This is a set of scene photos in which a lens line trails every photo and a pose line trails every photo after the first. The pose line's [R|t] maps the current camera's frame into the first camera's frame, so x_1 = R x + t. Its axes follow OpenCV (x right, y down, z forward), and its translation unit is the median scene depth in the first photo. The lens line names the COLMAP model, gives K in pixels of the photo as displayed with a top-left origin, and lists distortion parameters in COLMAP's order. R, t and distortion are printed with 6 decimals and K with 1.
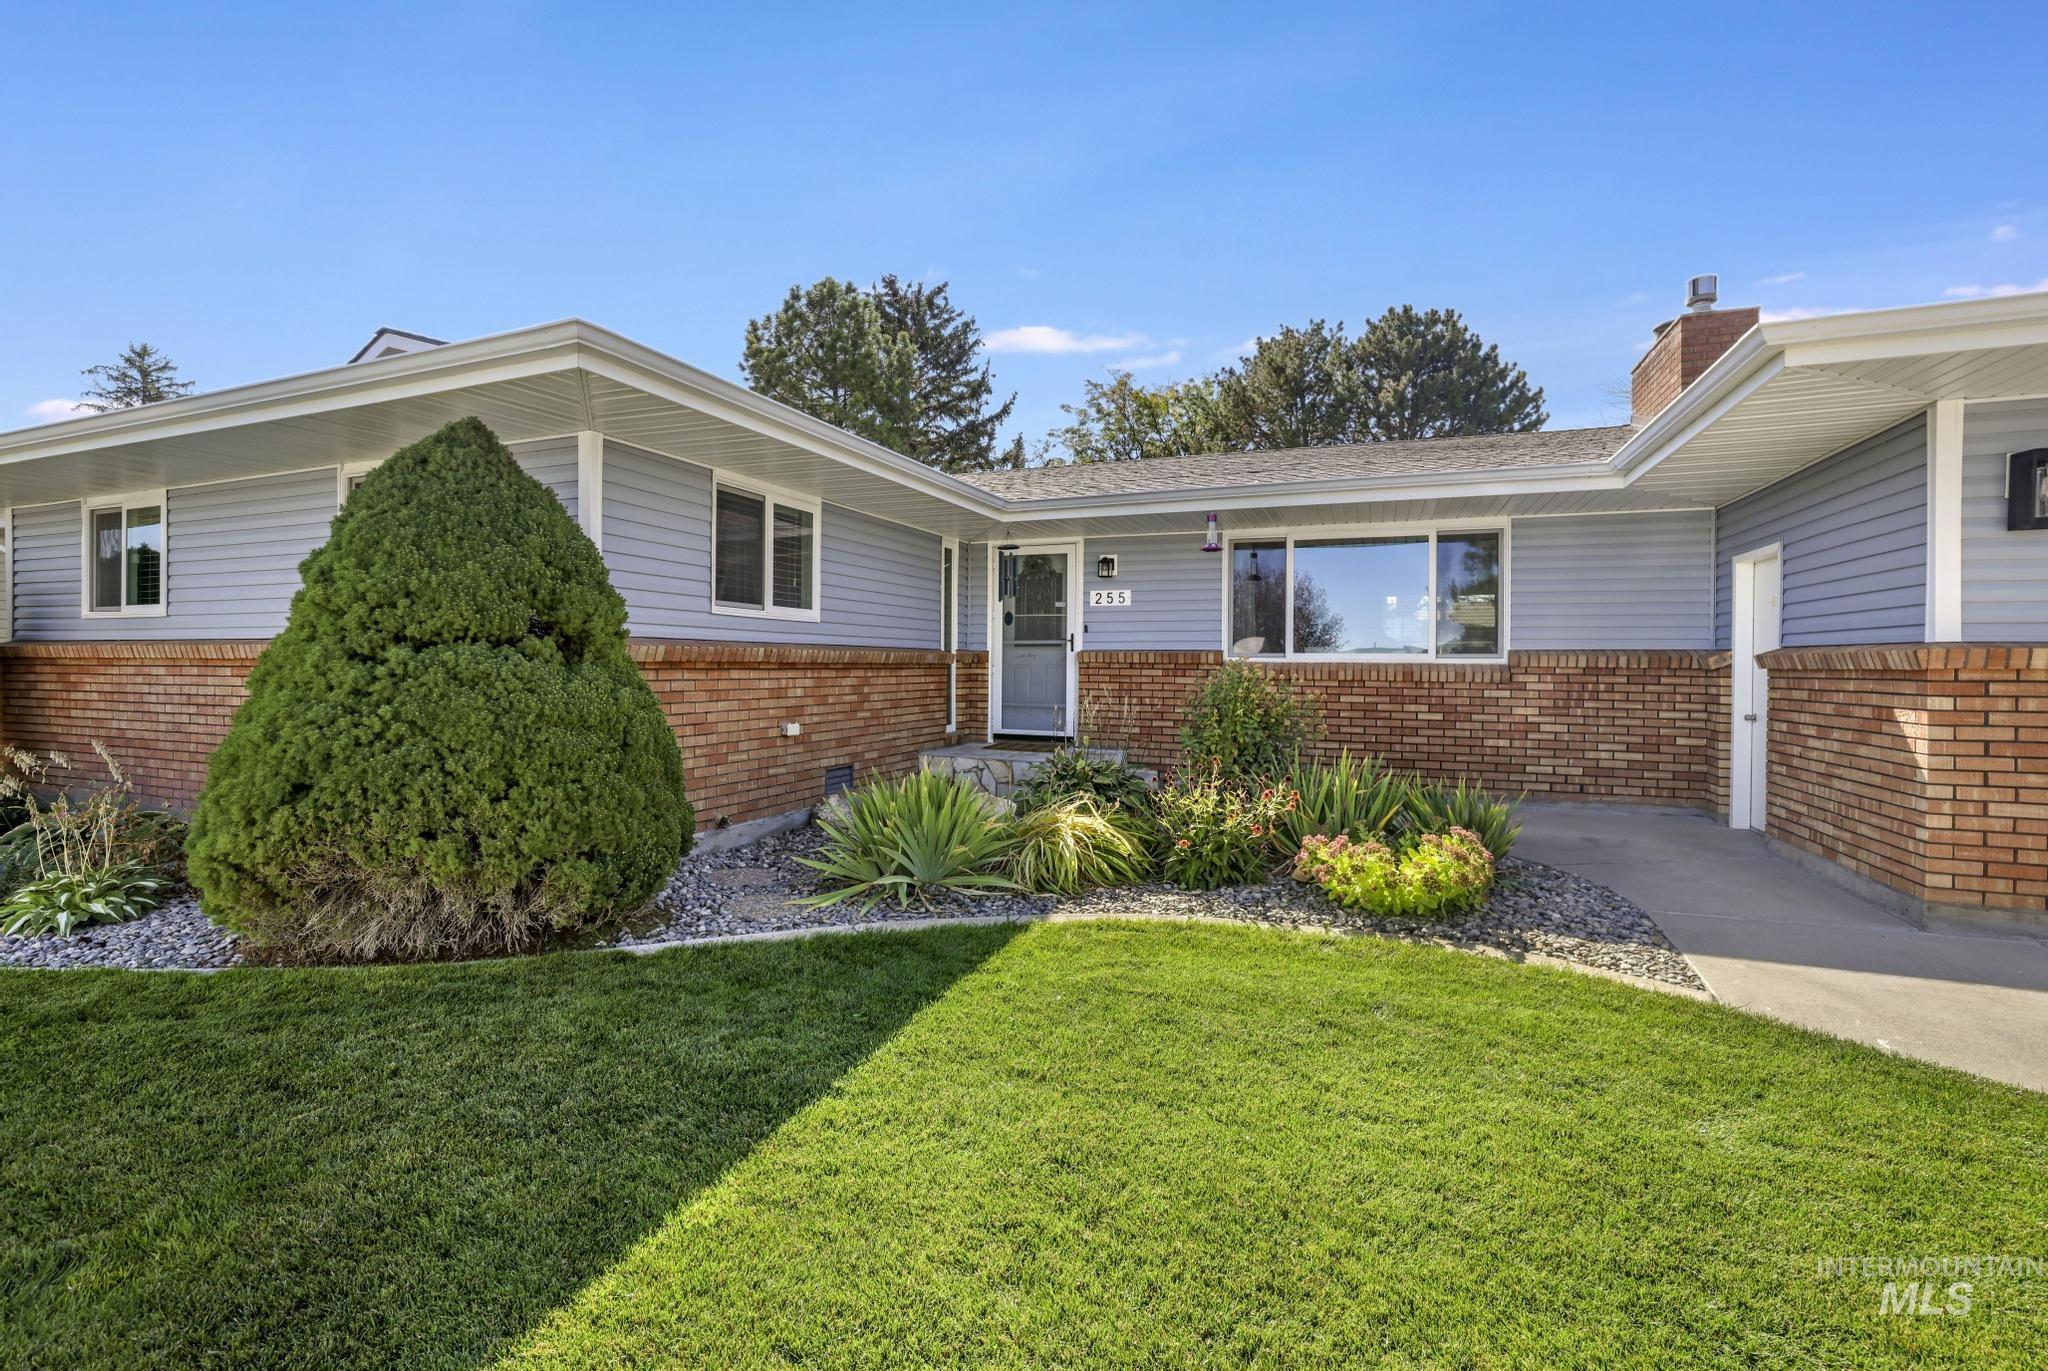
lens RADIAL K [[895.2, 0, 1028.6], [0, 895.2, 675.5], [0, 0, 1]] dist [-0.024985, 0.001795]
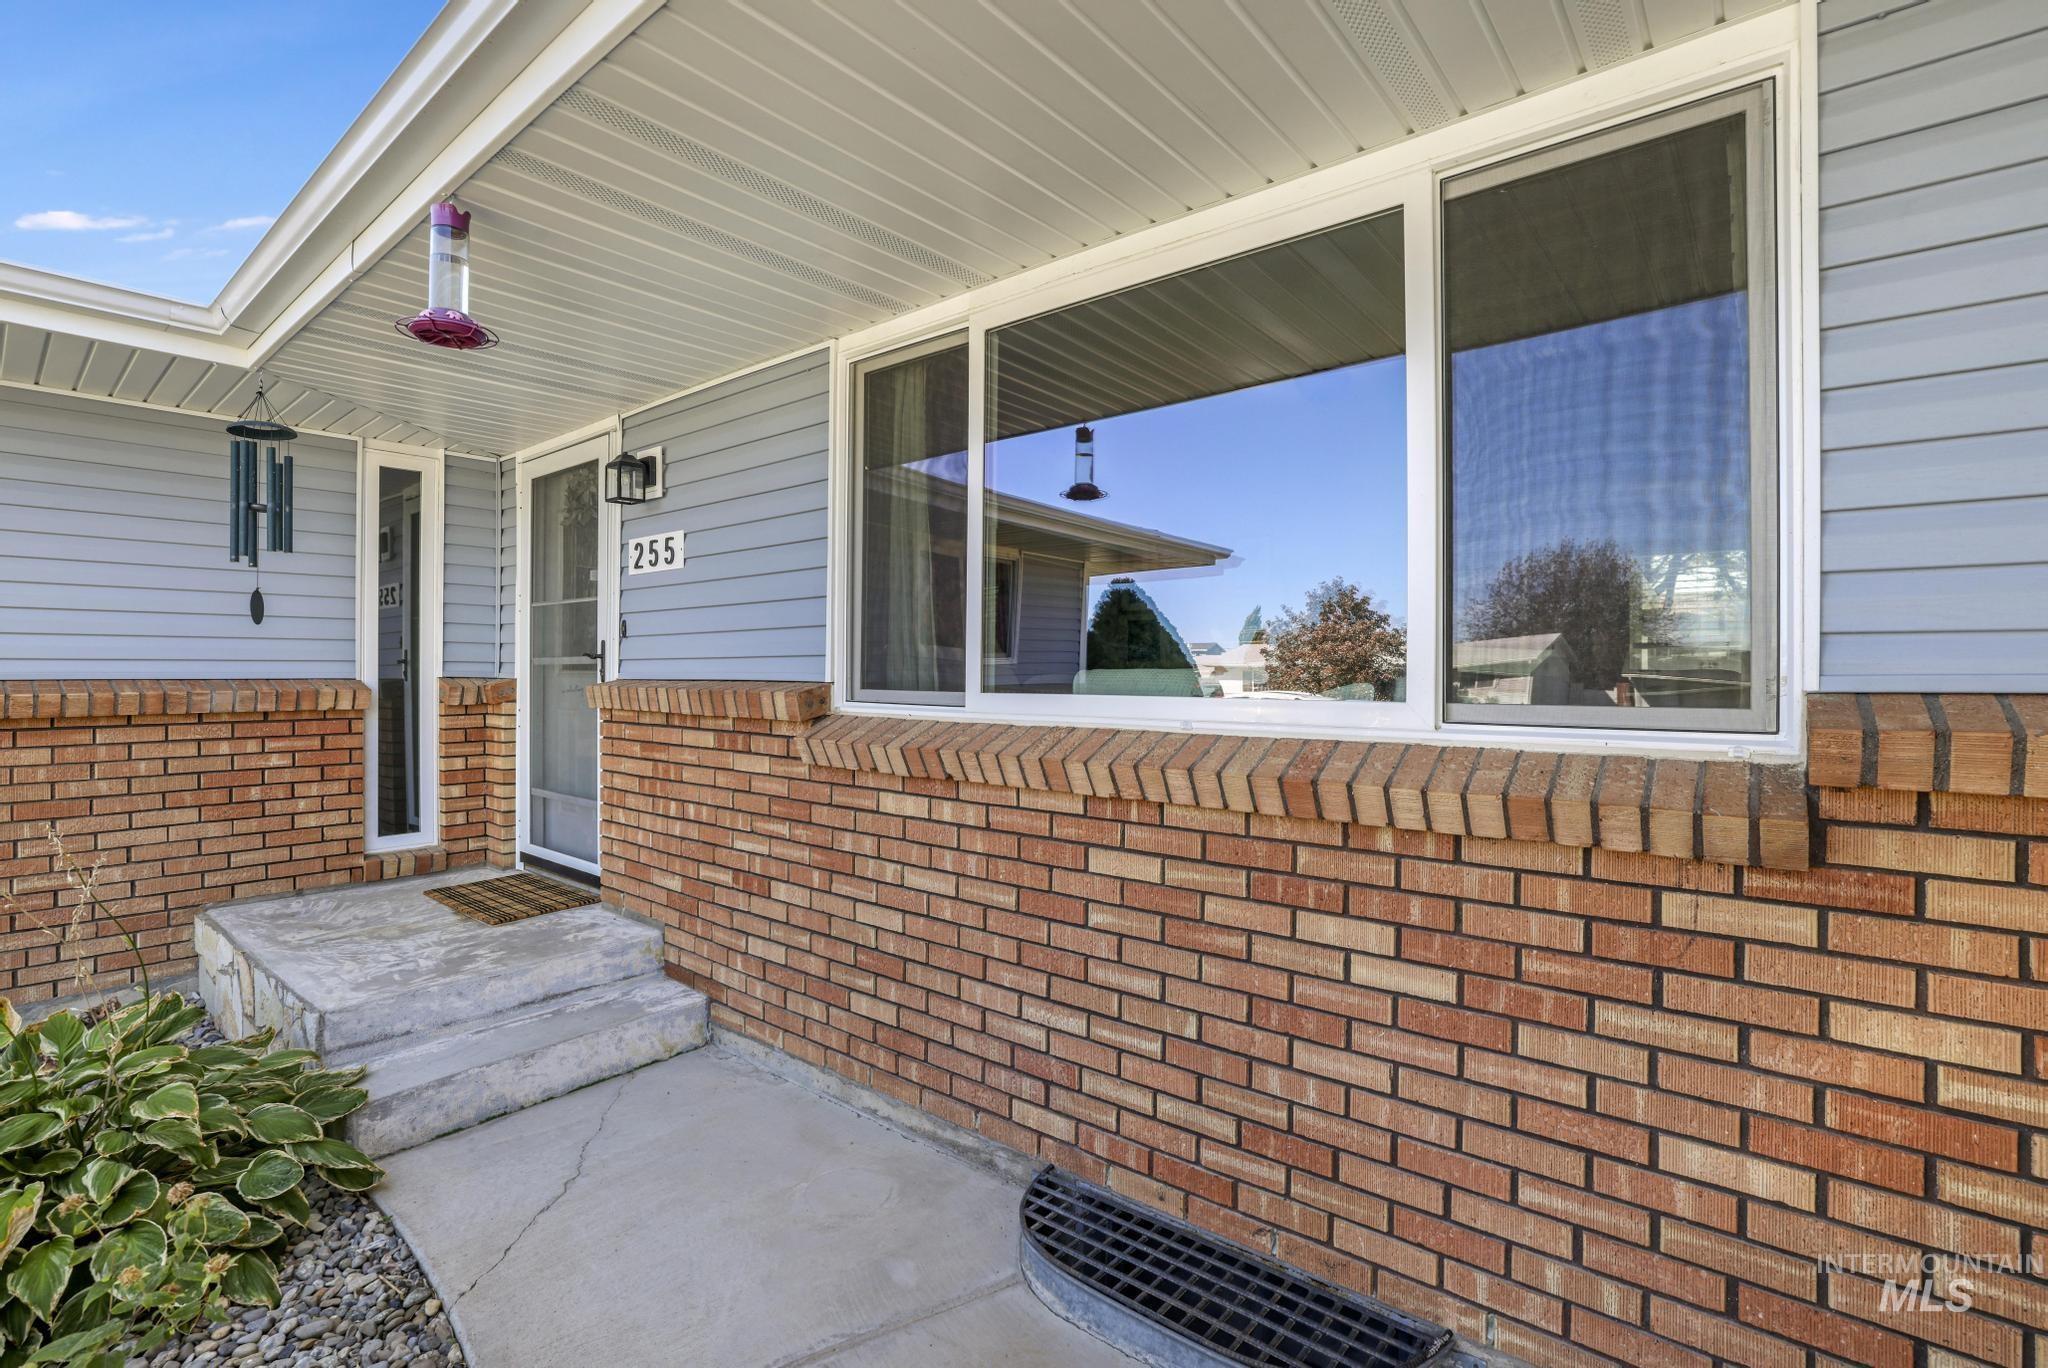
lens RADIAL K [[895.2, 0, 1019.3], [0, 895.2, 681.3], [0, 0, 1]] dist [-0.024985, 0.001795]
pose [[0.939503, 0.001151, -0.342538, 0.435708], [-0.004018, 0.999963, -0.007662, -0.028099], [0.342516, 0.008575, 0.939473, 0.749808]]
